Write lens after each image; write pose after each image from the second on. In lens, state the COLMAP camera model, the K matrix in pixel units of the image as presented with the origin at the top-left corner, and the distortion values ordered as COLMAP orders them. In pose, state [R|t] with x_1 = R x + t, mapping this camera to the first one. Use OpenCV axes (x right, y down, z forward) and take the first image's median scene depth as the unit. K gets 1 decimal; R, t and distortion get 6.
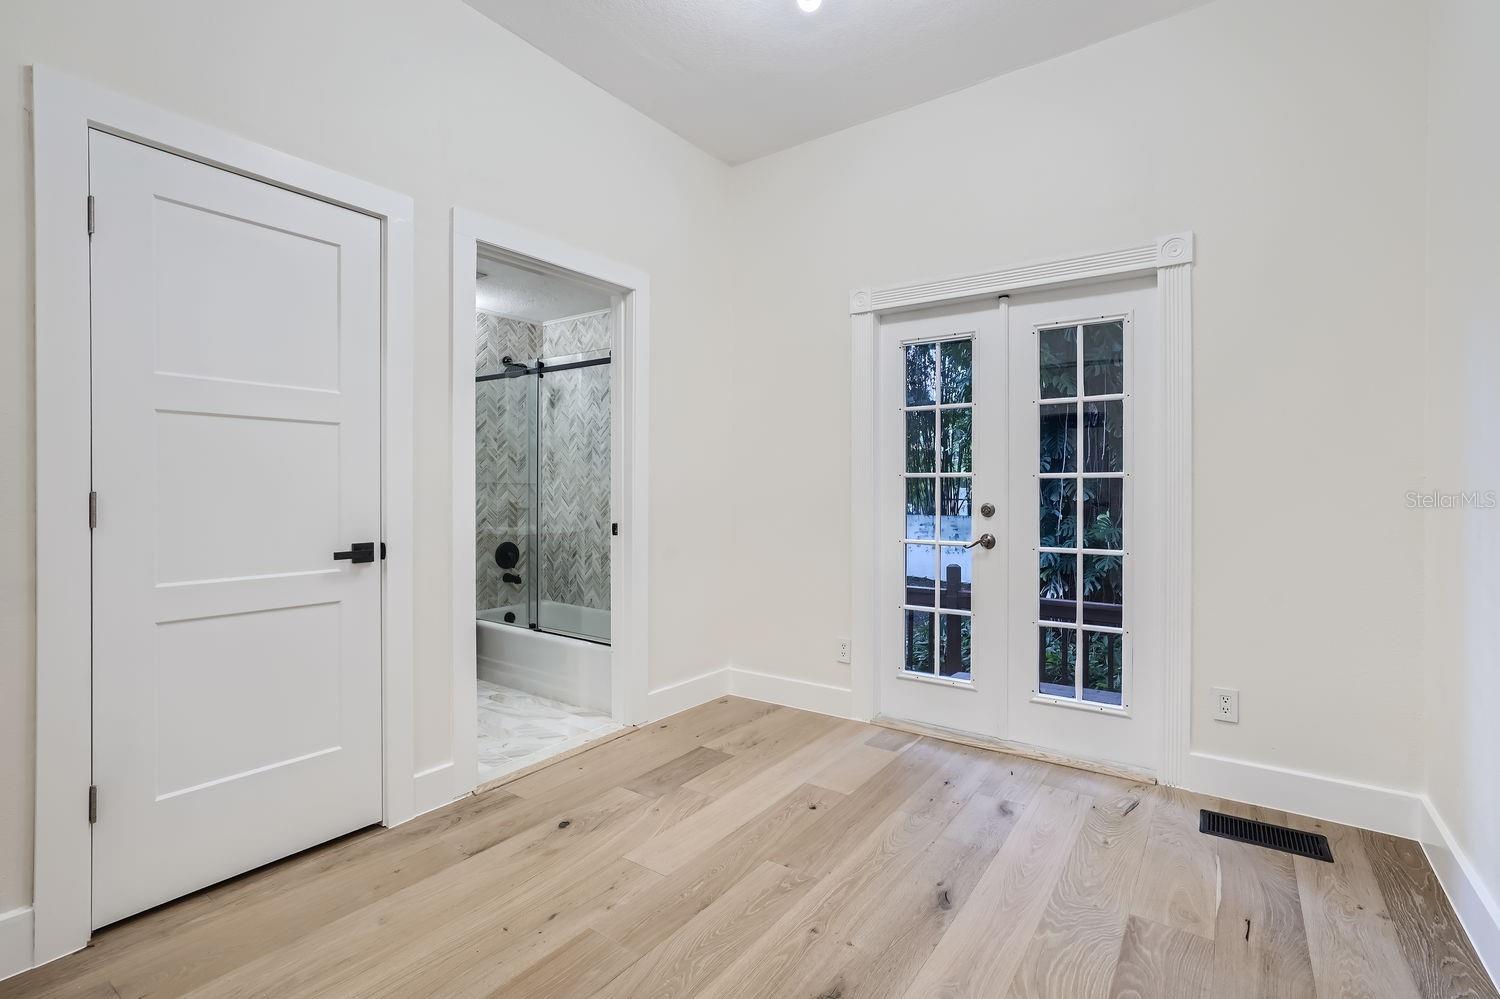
lens RADIAL K [[690.0, 0, 750.0], [0, 690.0, 499.5], [0, 0, 1]] dist [-0.003043, 0.008106]
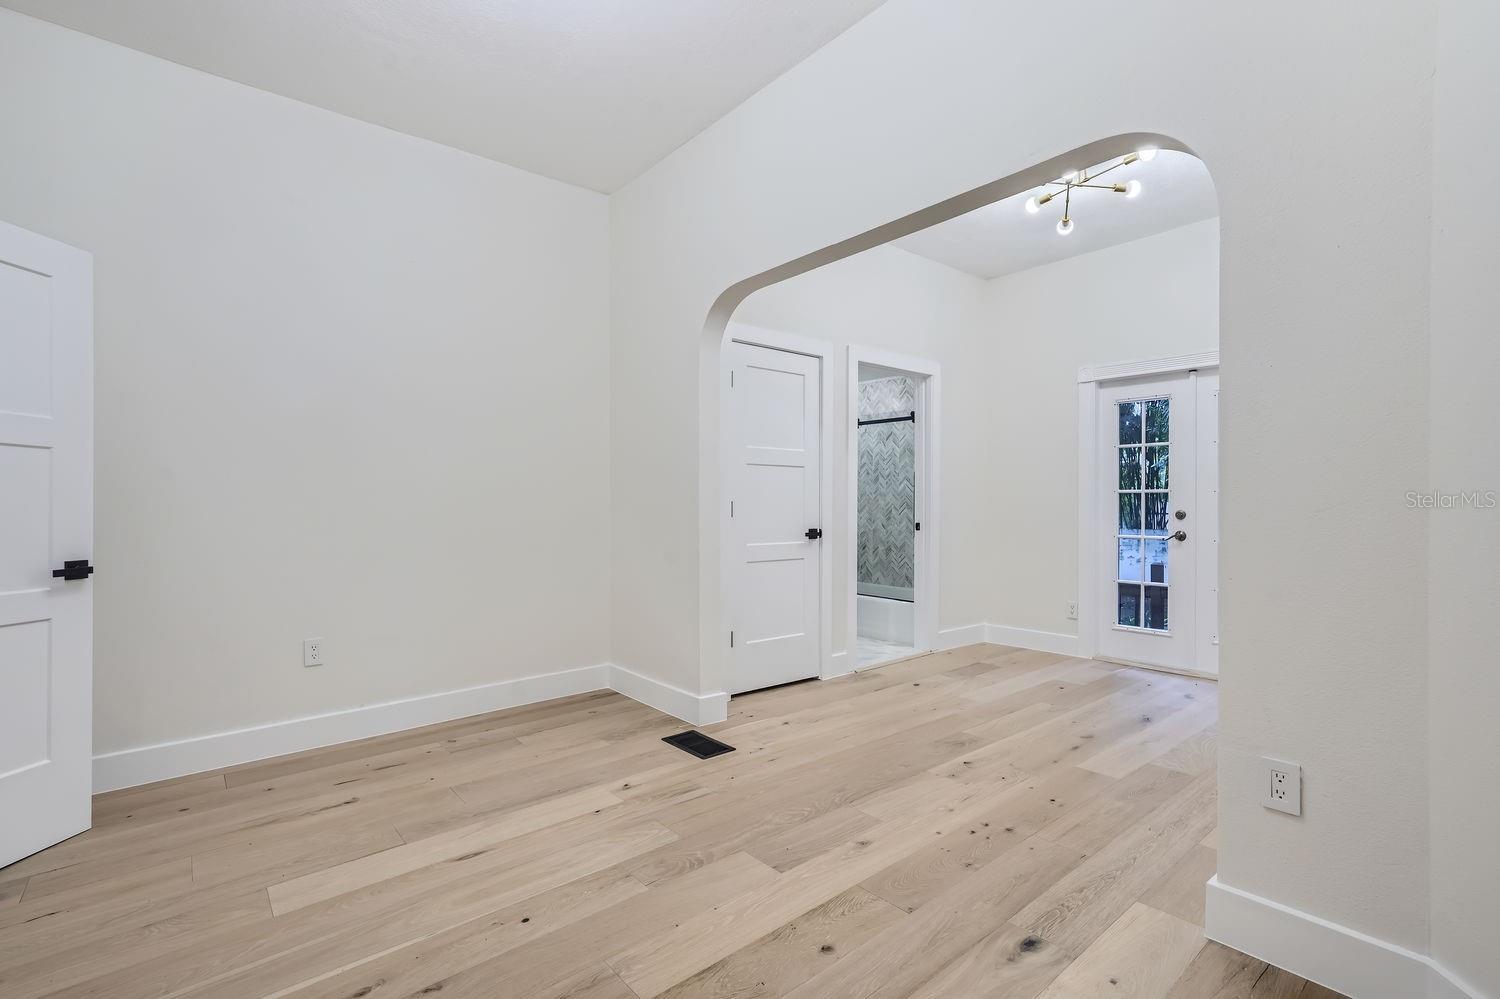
lens RADIAL K [[688.8, 0, 753.6], [0, 688.8, 512.5], [0, 0, 1]] dist [-0.023255, 0.016058]
pose [[0.968723, 0.002503, -0.248130, -0.169118], [-0.003291, 0.999991, -0.002763, 0.016799], [0.248121, 0.003493, 0.968723, -0.616267]]
